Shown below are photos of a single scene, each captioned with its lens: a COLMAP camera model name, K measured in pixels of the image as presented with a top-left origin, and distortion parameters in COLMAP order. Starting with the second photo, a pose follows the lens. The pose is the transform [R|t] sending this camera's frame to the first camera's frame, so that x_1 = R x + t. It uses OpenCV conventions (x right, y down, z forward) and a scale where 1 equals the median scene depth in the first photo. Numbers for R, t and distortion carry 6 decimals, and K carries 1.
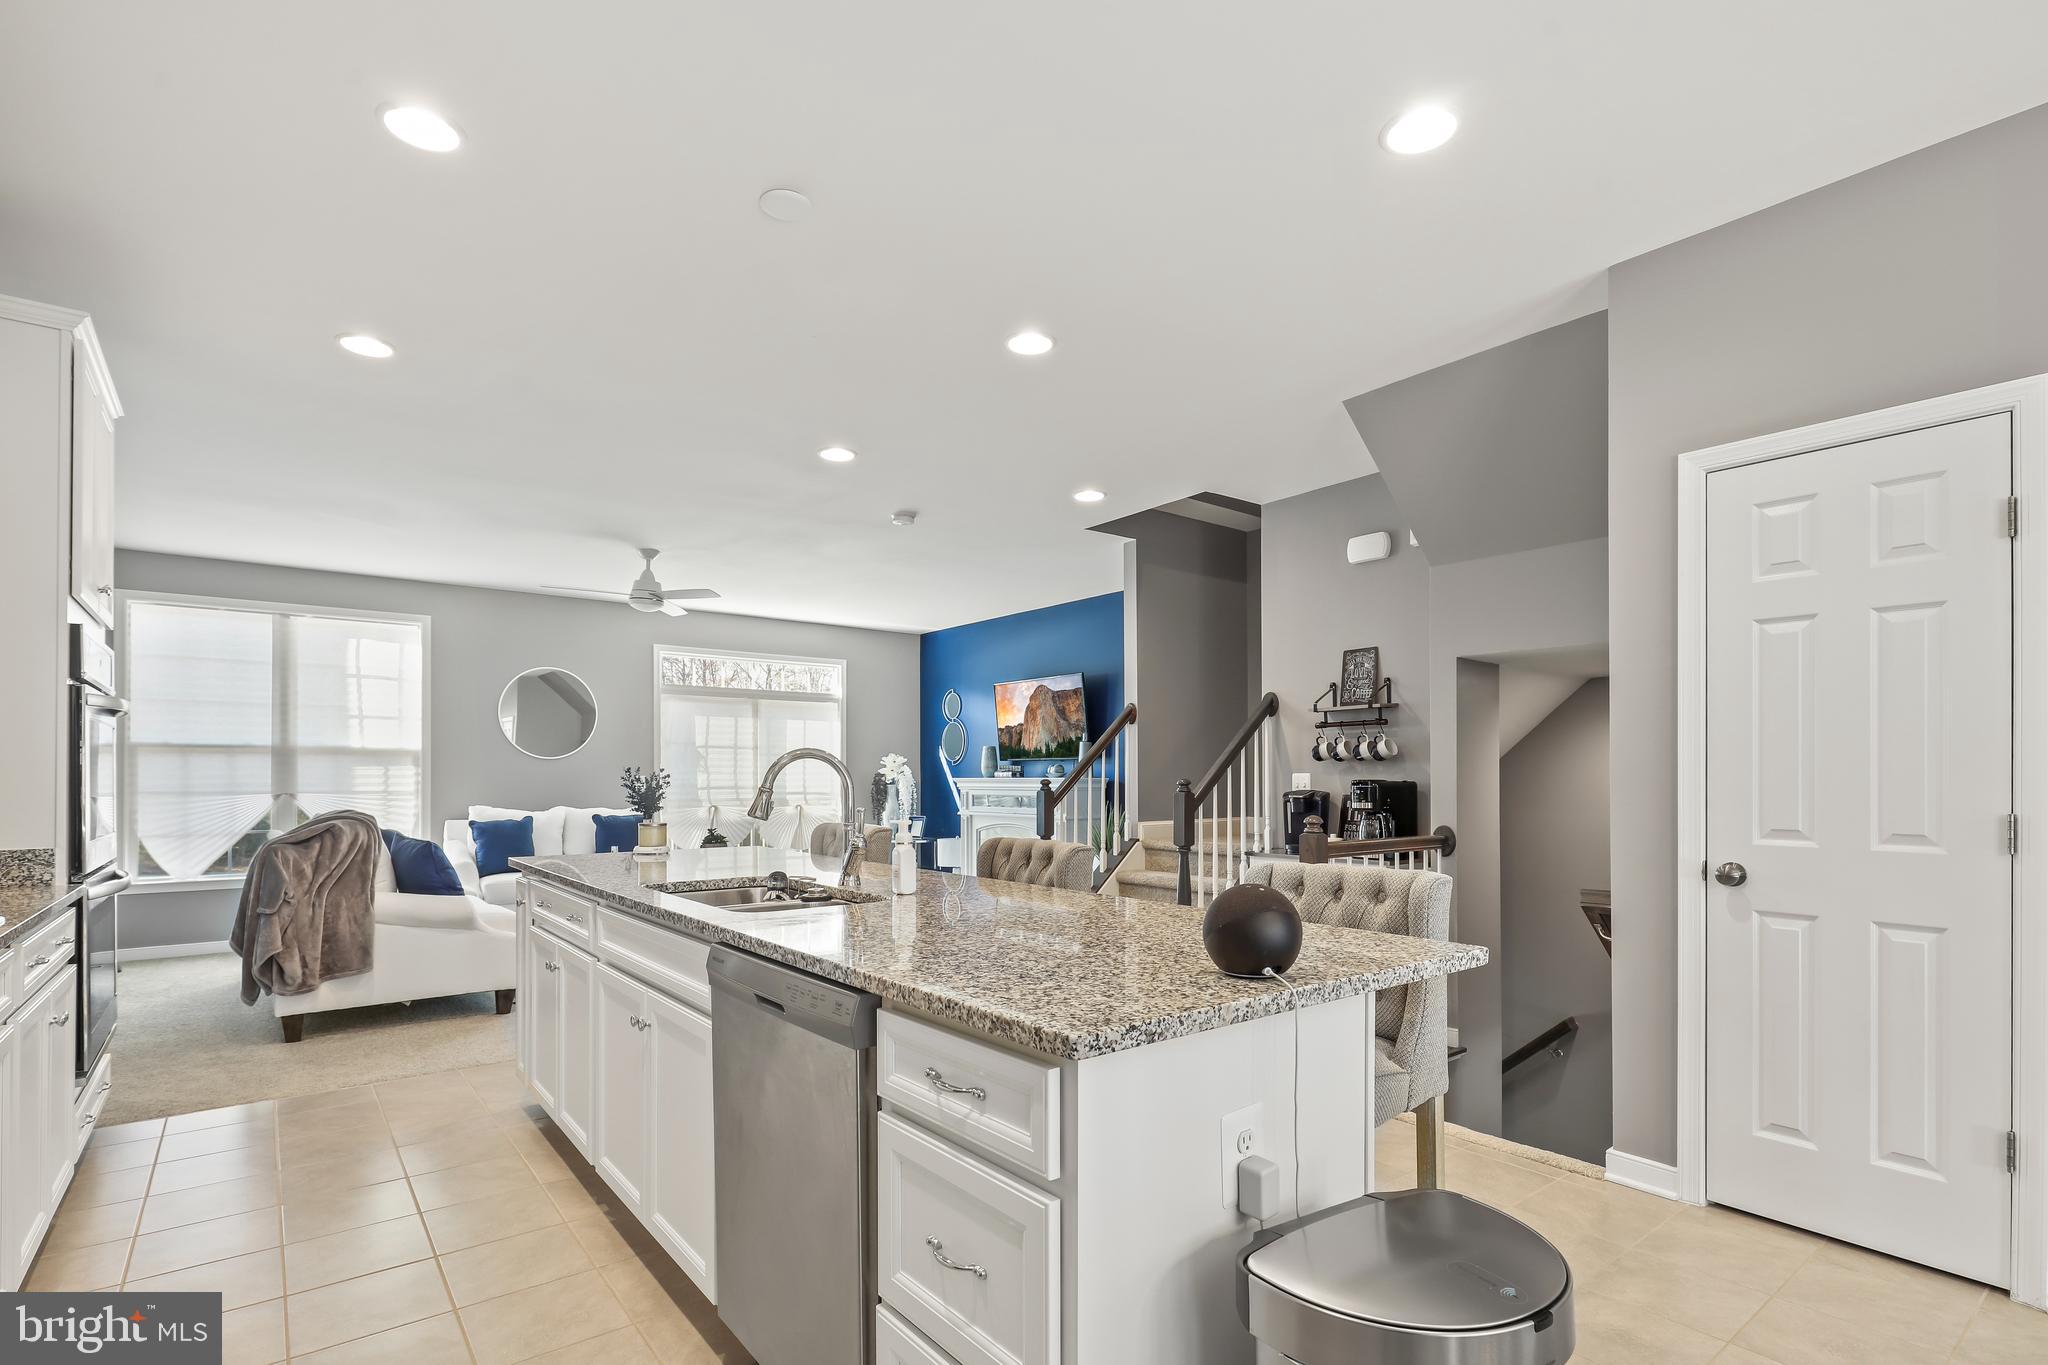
lens RADIAL K [[980.3, 0, 991.9], [0, 980.3, 774.7], [0, 0, 1]] dist [0.004812, -0.000240]
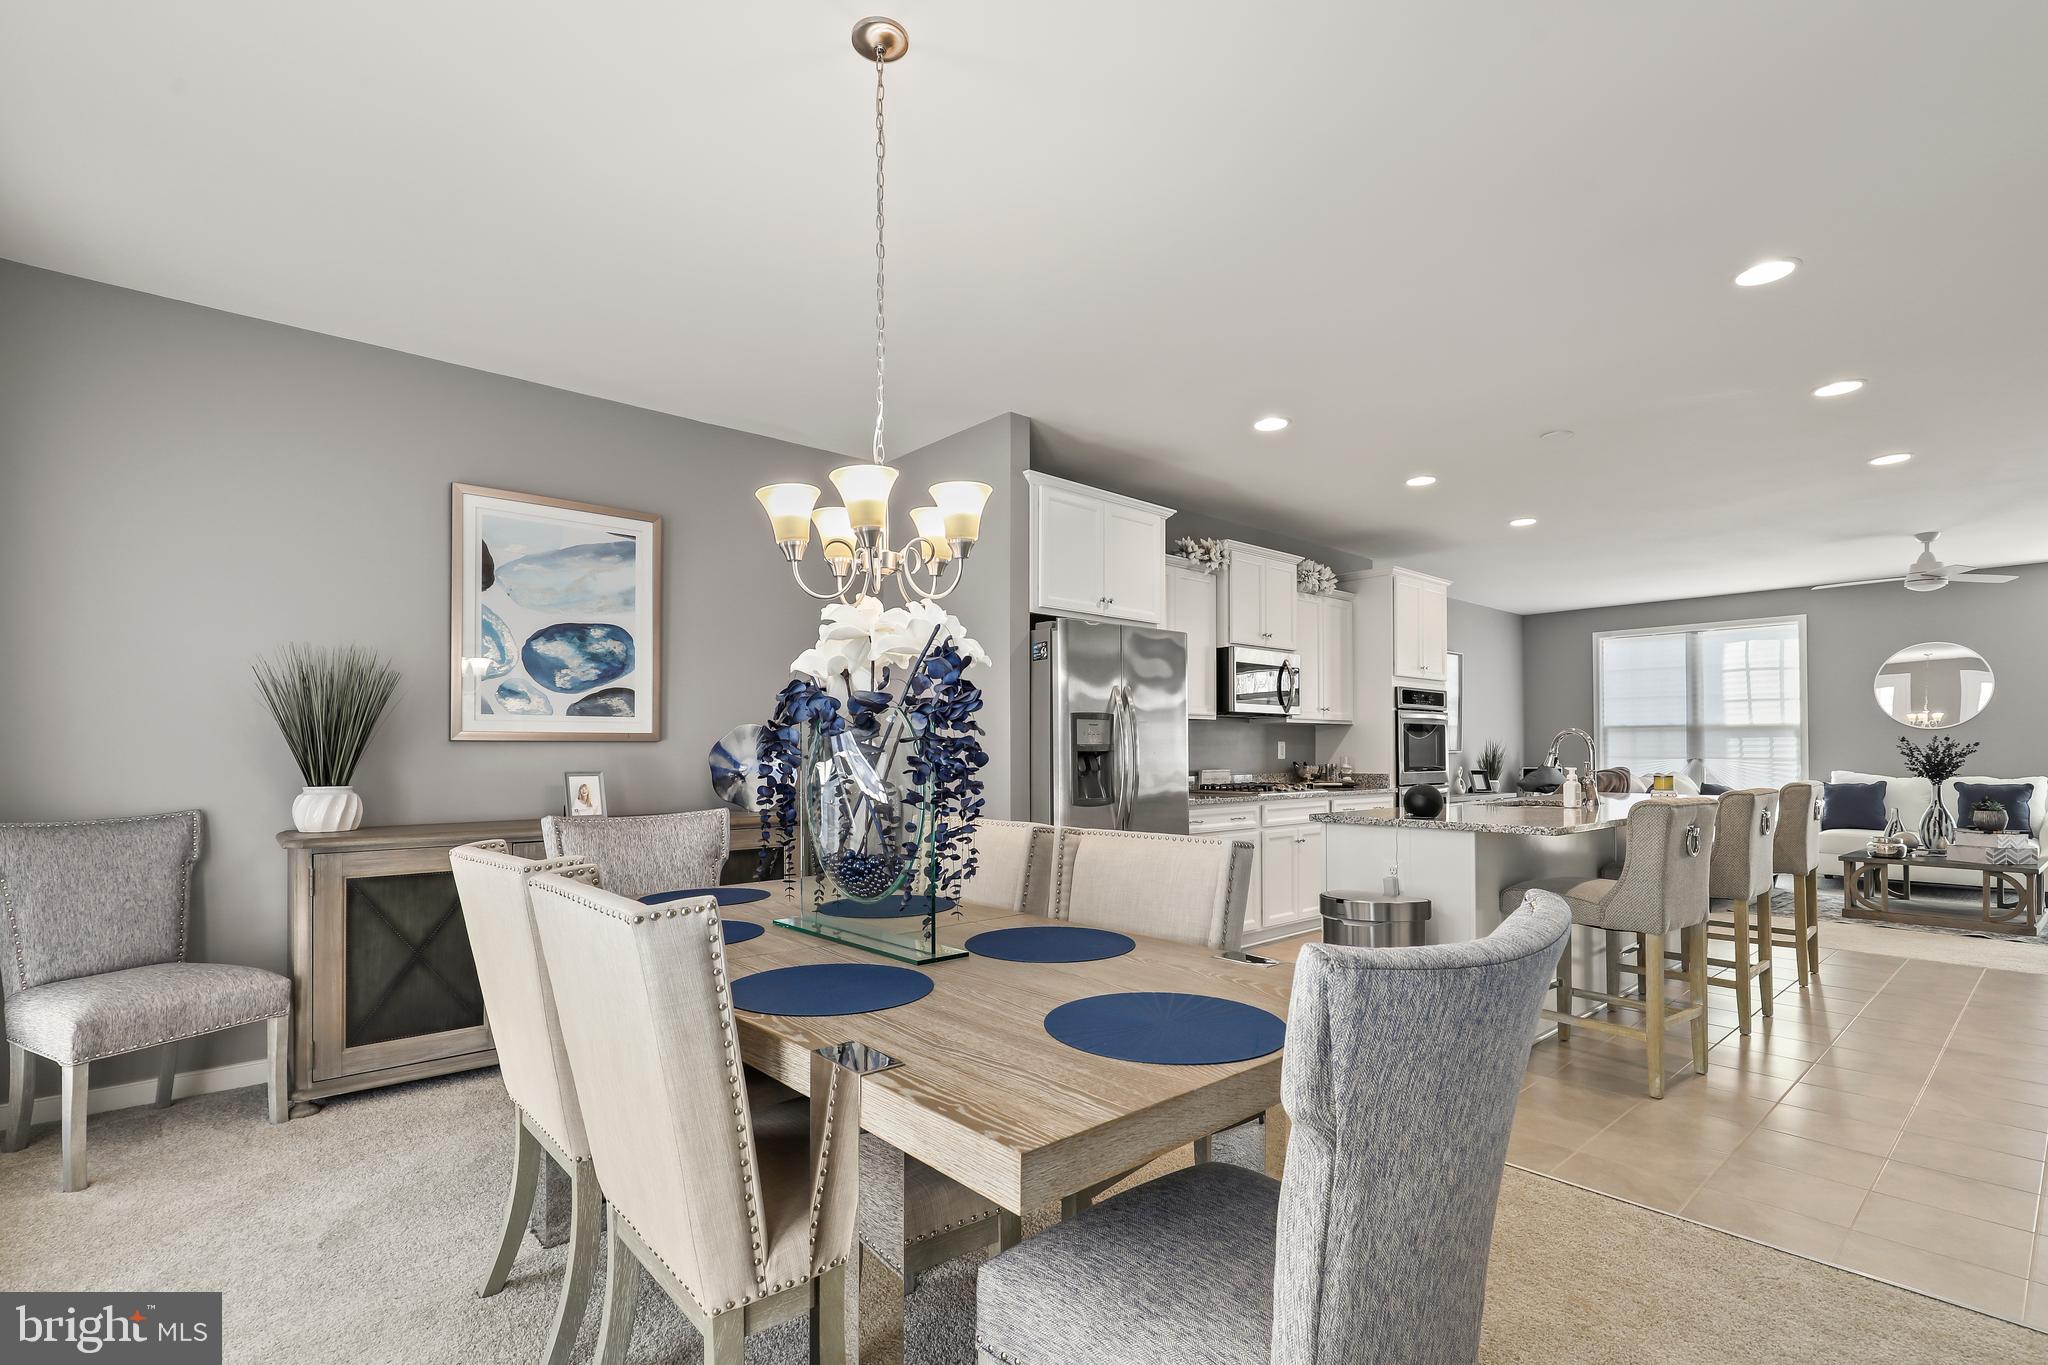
lens RADIAL K [[957.4, 0, 1023.2], [0, 957.4, 747.0], [0, 0, 1]] dist [-0.002248, -0.000727]
pose [[0.064403, -0.003296, -0.997918, 0.564788], [0.004101, 0.999987, -0.003039, 0.002641], [0.997916, -0.003897, 0.064416, -0.047556]]
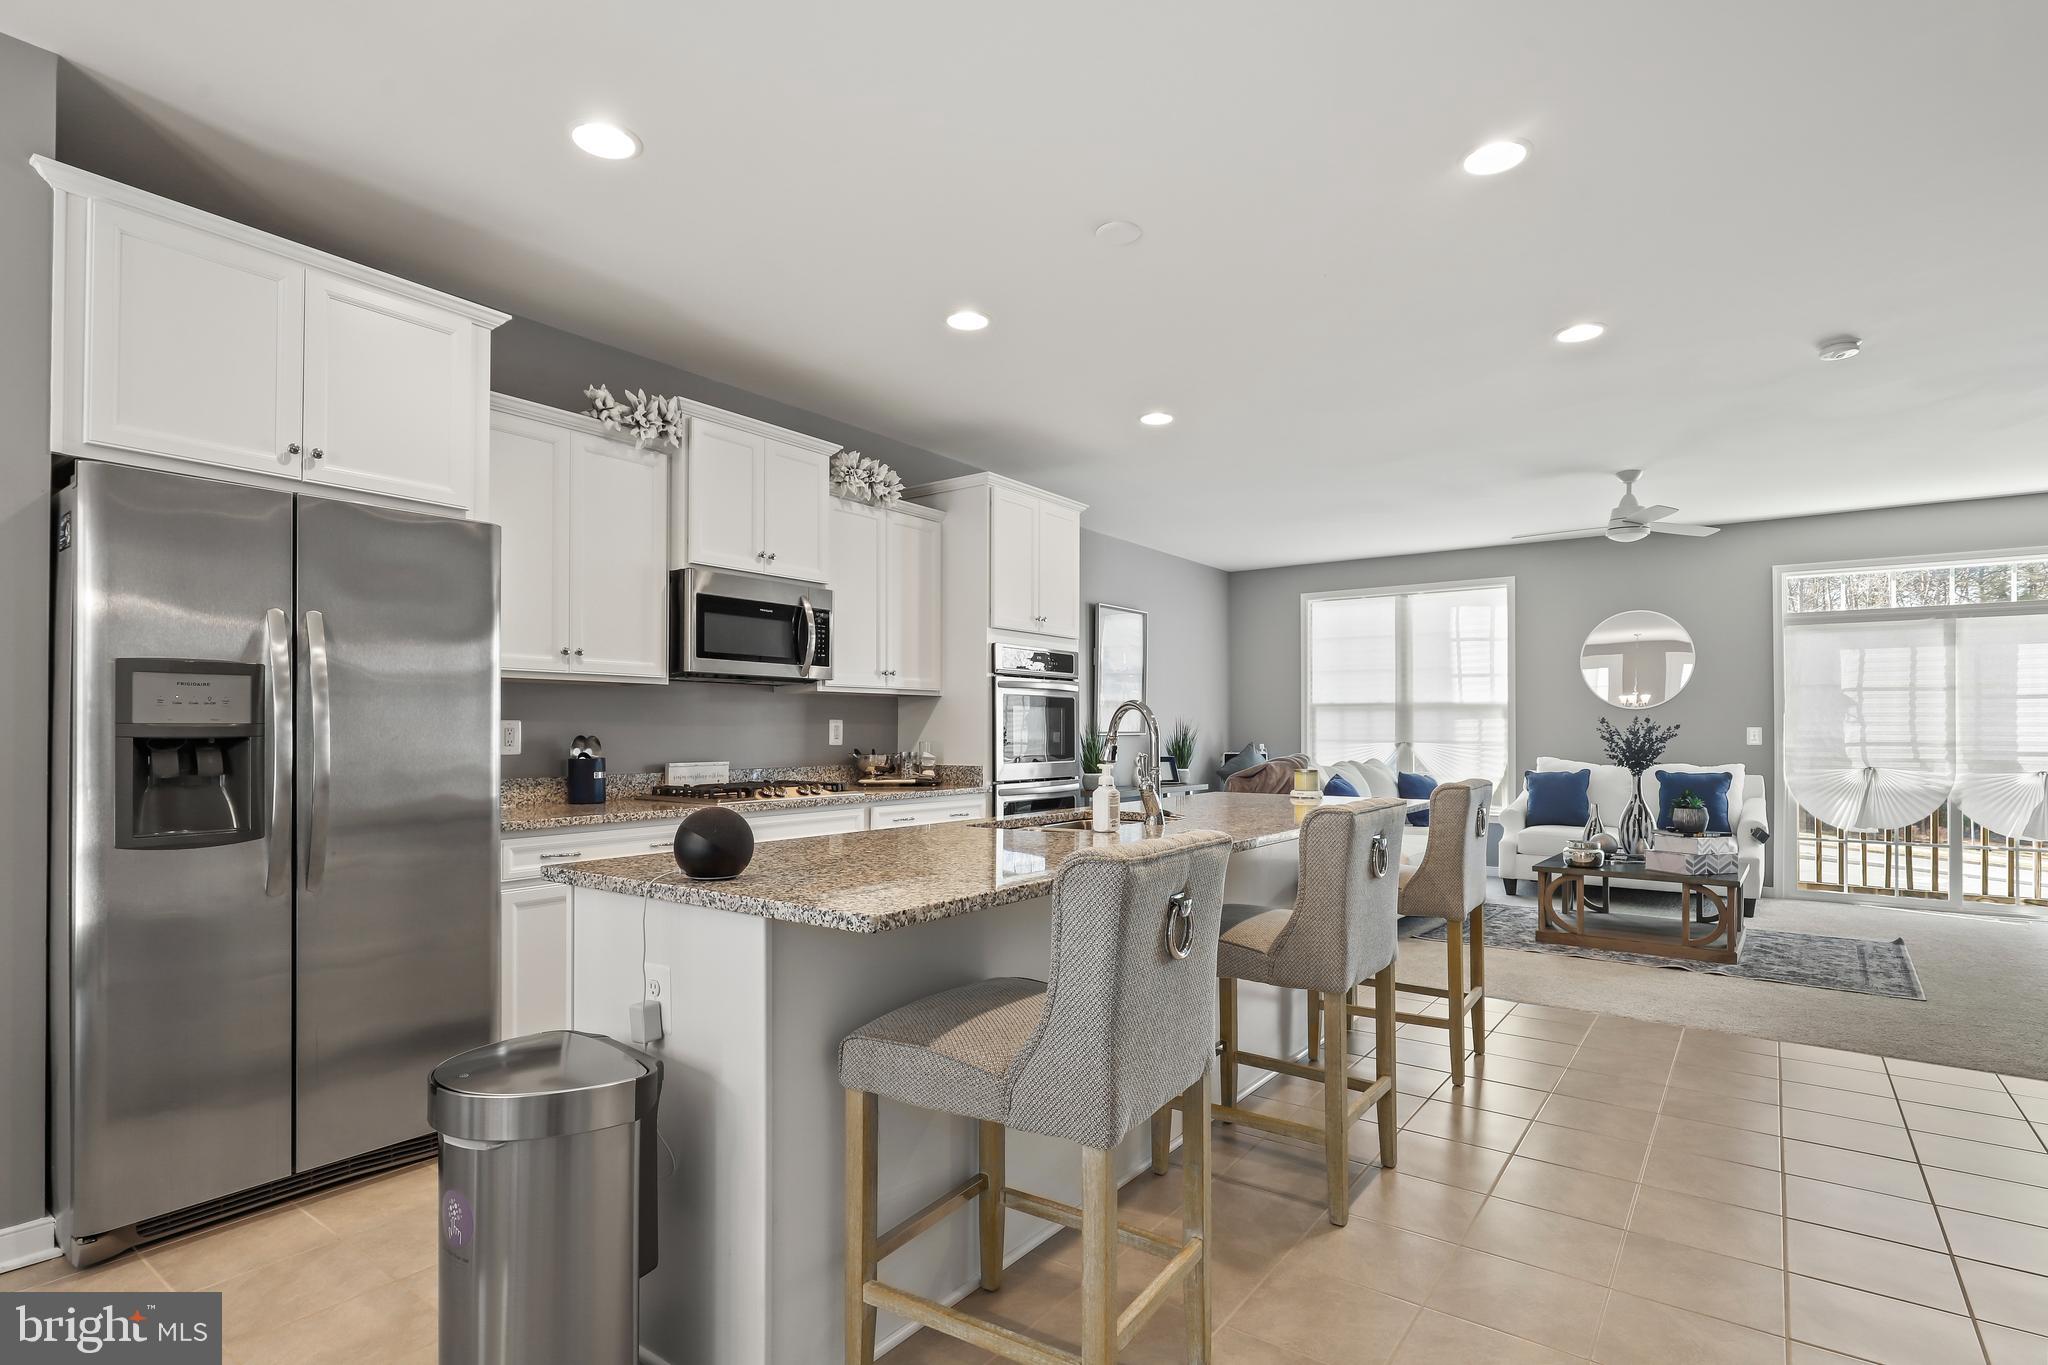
lens RADIAL K [[1012.4, 0, 1043.5], [0, 1012.4, 733.2], [0, 0, 1]] dist [-0.008476, 0.000682]
pose [[0.283065, 0.003744, -0.959094, 0.337104], [0.001019, 0.999991, 0.004204, 0.001941], [0.959100, -0.002167, 0.283058, 0.213263]]
